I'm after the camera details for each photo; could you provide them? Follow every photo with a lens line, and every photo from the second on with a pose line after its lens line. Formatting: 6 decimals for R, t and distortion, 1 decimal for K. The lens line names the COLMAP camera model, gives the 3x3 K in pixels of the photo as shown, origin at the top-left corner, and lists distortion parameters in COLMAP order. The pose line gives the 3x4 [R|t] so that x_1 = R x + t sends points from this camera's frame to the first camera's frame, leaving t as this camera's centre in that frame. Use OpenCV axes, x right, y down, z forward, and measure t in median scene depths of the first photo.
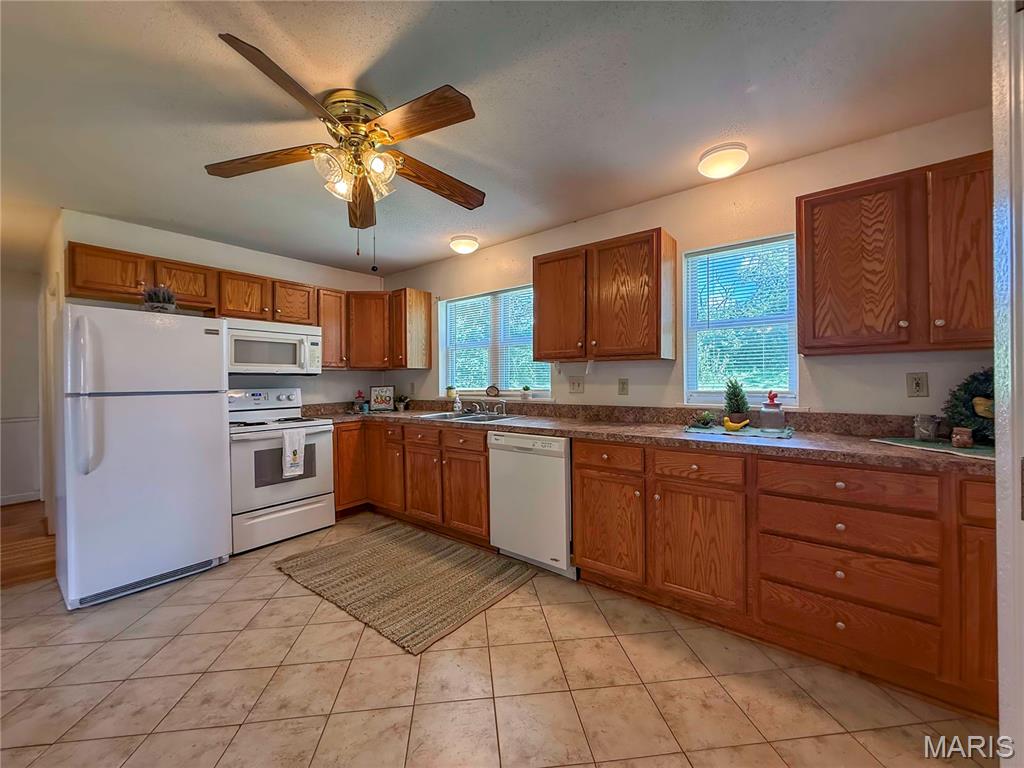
lens RADIAL K [[410.9, 0, 511.9], [0, 410.9, 379.0], [0, 0, 1]] dist [0.000240, 0.000116]
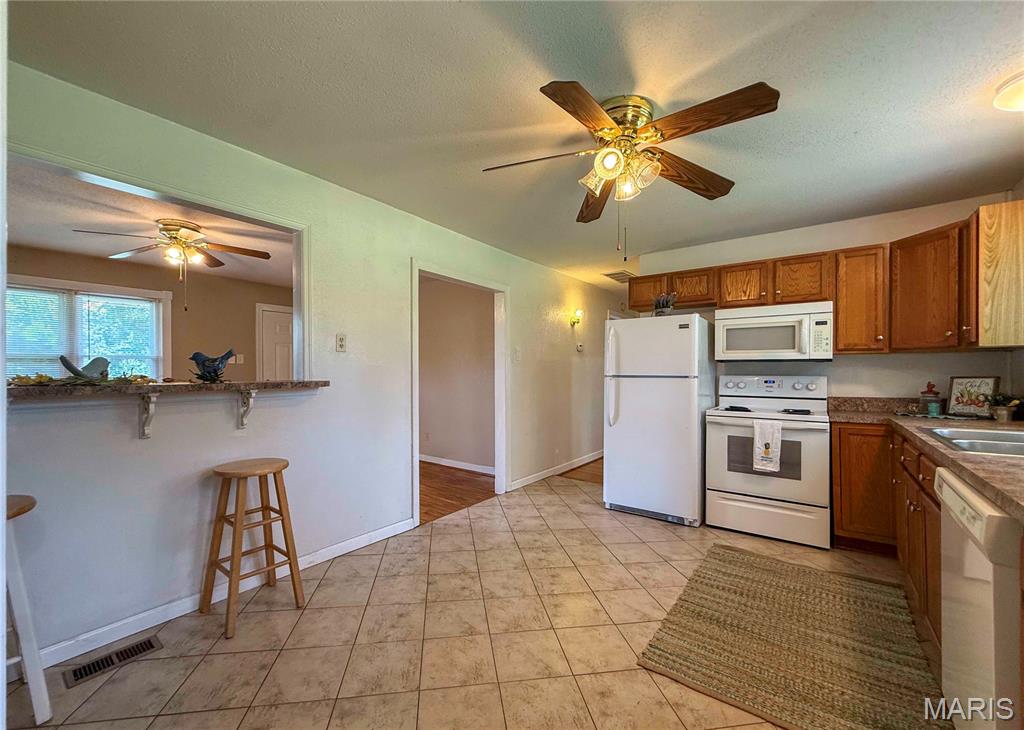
lens RADIAL K [[423.8, 0, 500.2], [0, 423.8, 367.5], [0, 0, 1]] dist [-0.001125, -0.000200]
pose [[-0.000386, 0.003203, -0.999995, 0.427048], [0.004143, 0.999986, 0.003201, -0.001788], [0.999991, -0.004142, -0.000400, 0.409033]]
